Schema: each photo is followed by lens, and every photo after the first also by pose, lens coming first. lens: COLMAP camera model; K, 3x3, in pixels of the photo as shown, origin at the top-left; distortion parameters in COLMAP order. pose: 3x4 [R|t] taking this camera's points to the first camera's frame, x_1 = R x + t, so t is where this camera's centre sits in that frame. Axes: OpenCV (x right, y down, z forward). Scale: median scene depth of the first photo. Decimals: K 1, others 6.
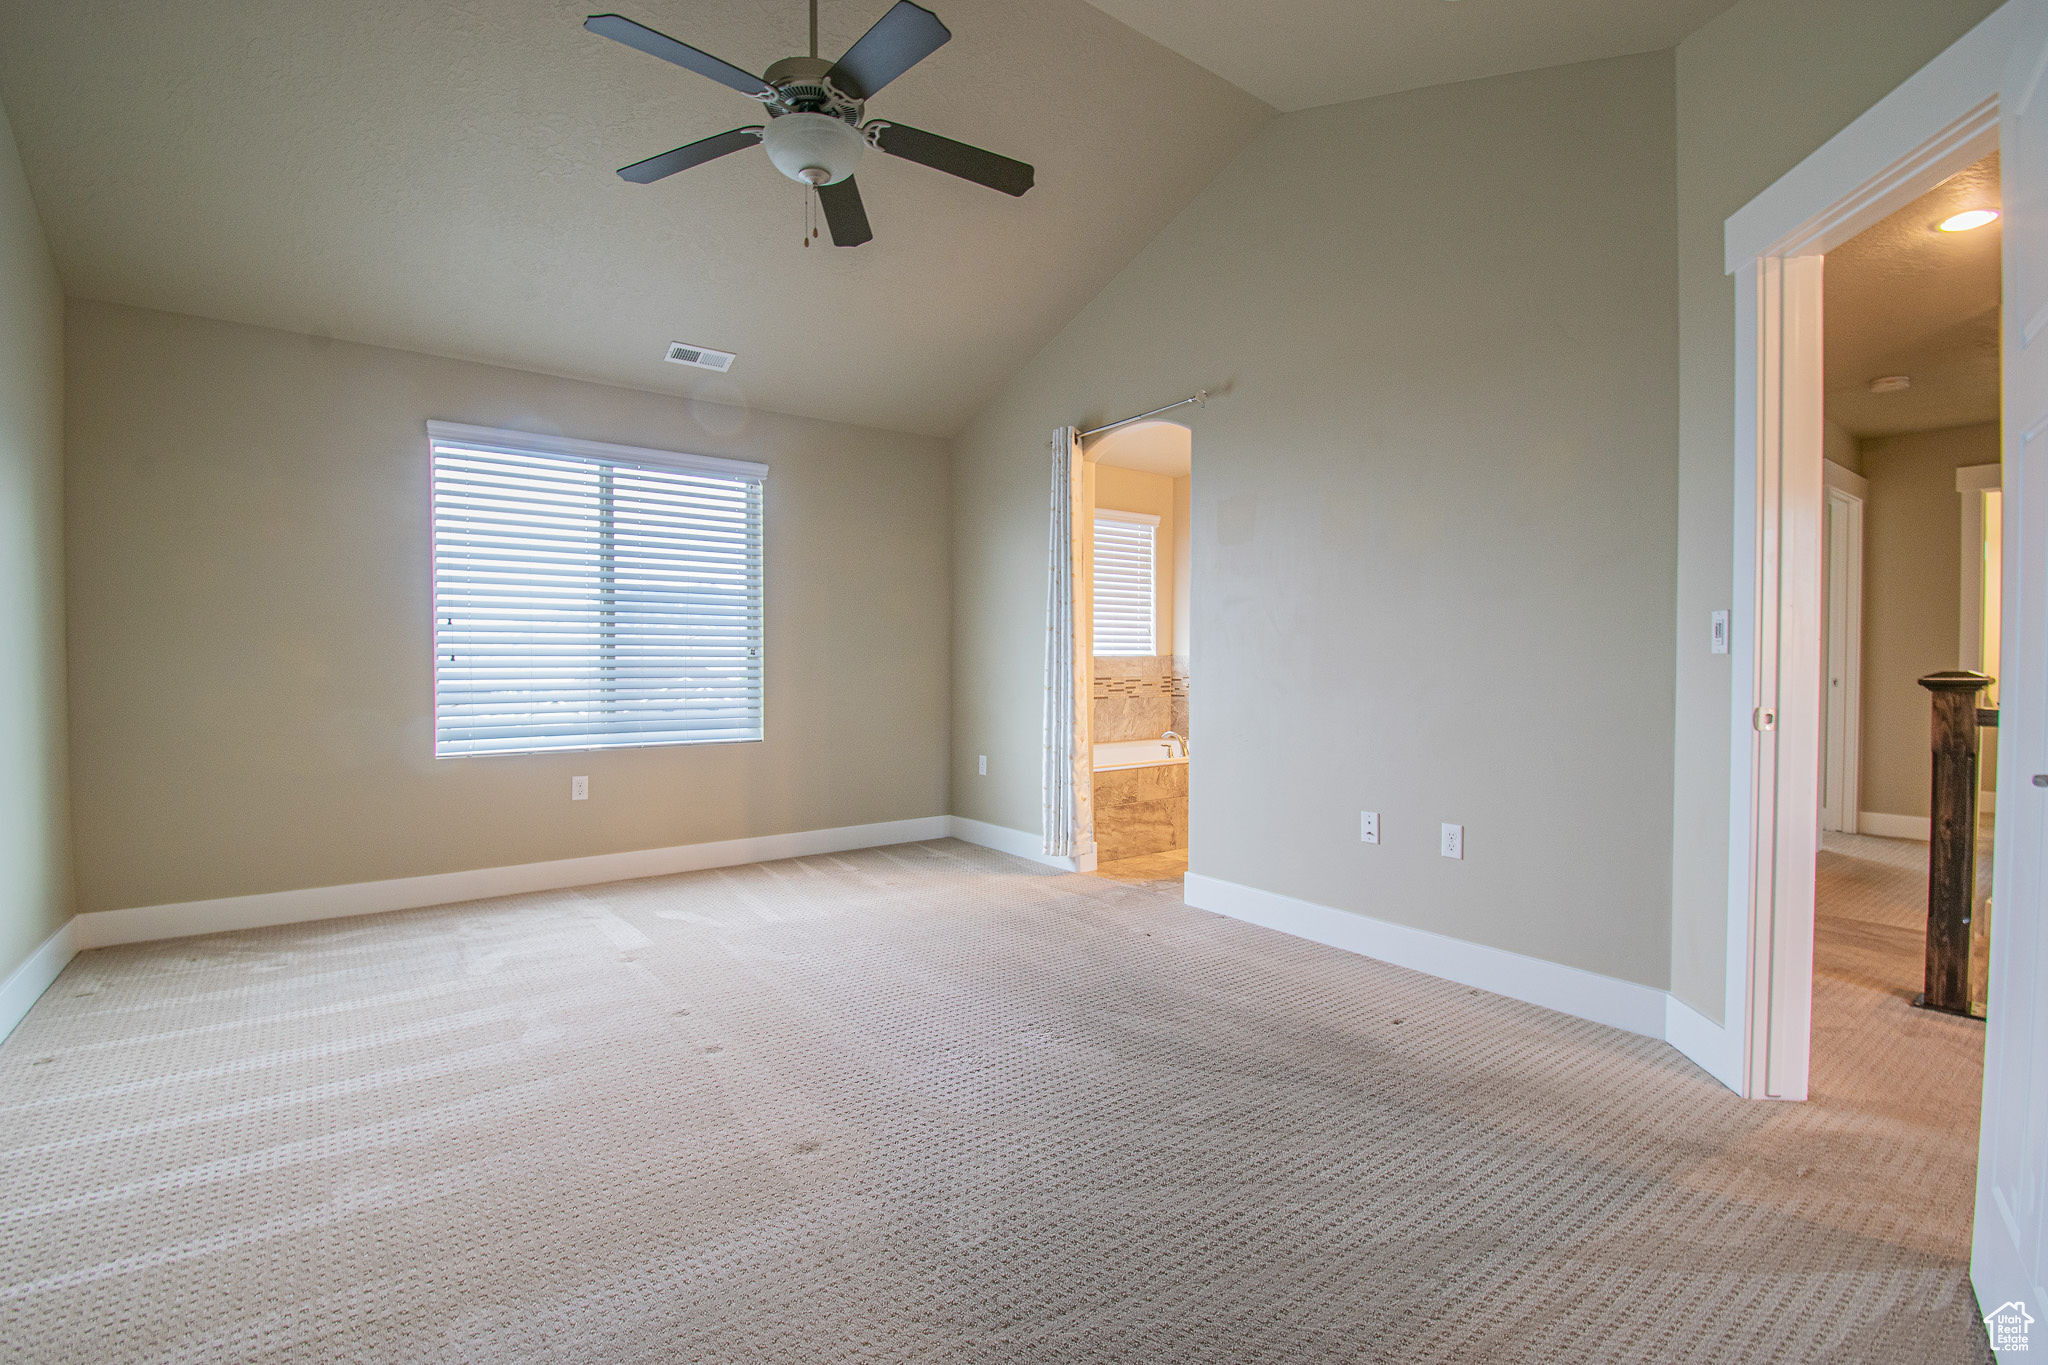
lens RADIAL K [[932.7, 0, 1023.9], [0, 932.7, 686.1], [0, 0, 1]] dist [0.019441, -0.026771]
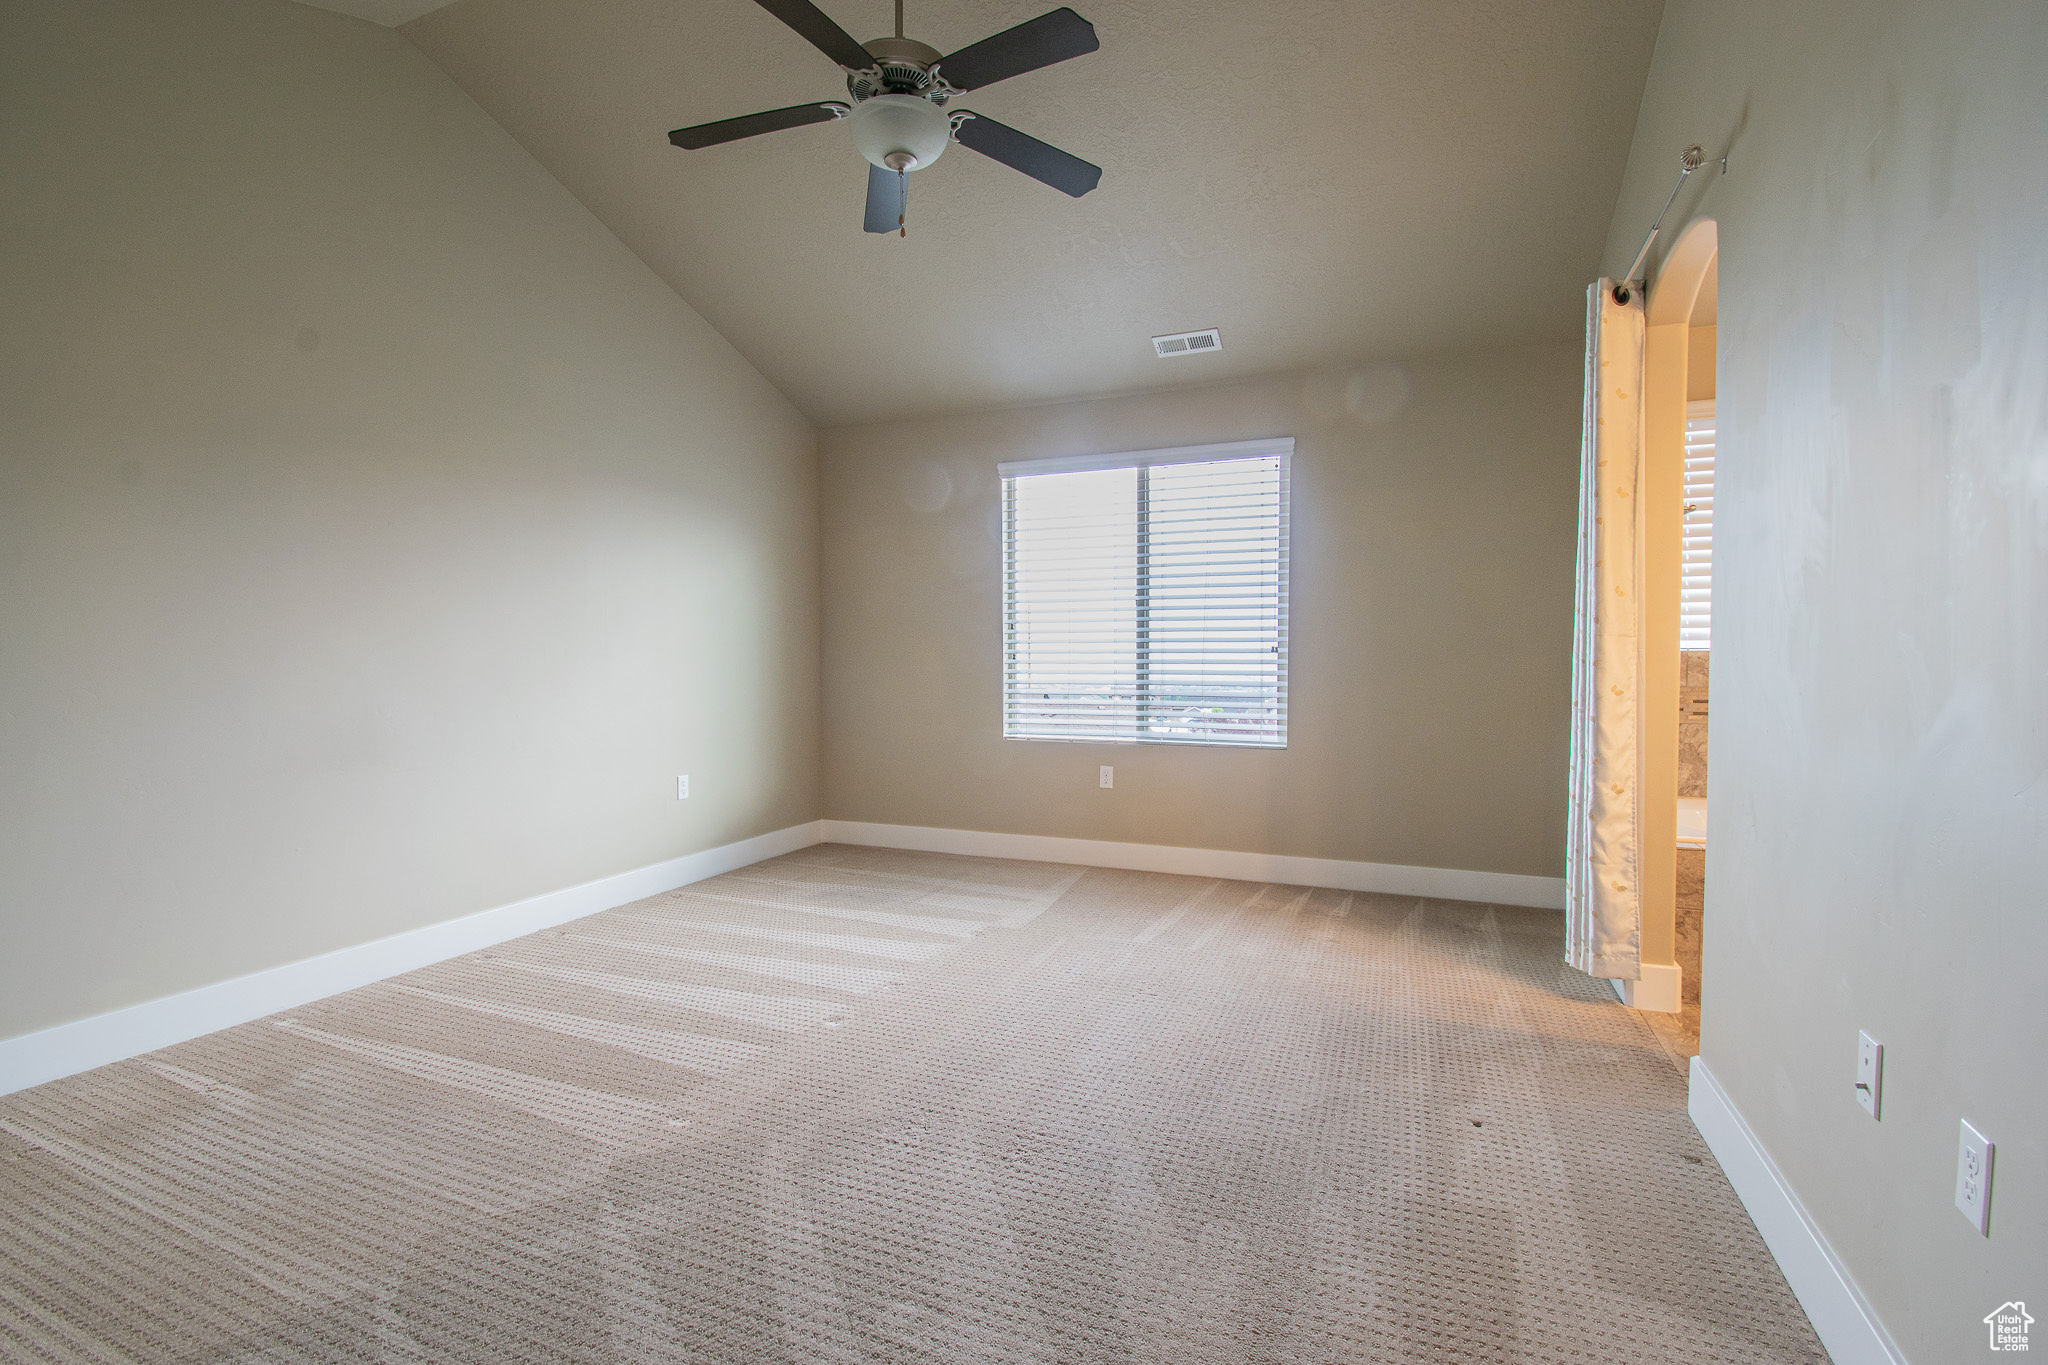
lens RADIAL K [[932.7, 0, 1023.9], [0, 932.7, 686.1], [0, 0, 1]] dist [0.019441, -0.026771]
pose [[0.518570, 0.029684, -0.854520, 0.430620], [-0.025432, 0.999491, 0.019286, -0.016042], [0.854657, 0.011730, 0.519061, 0.383897]]
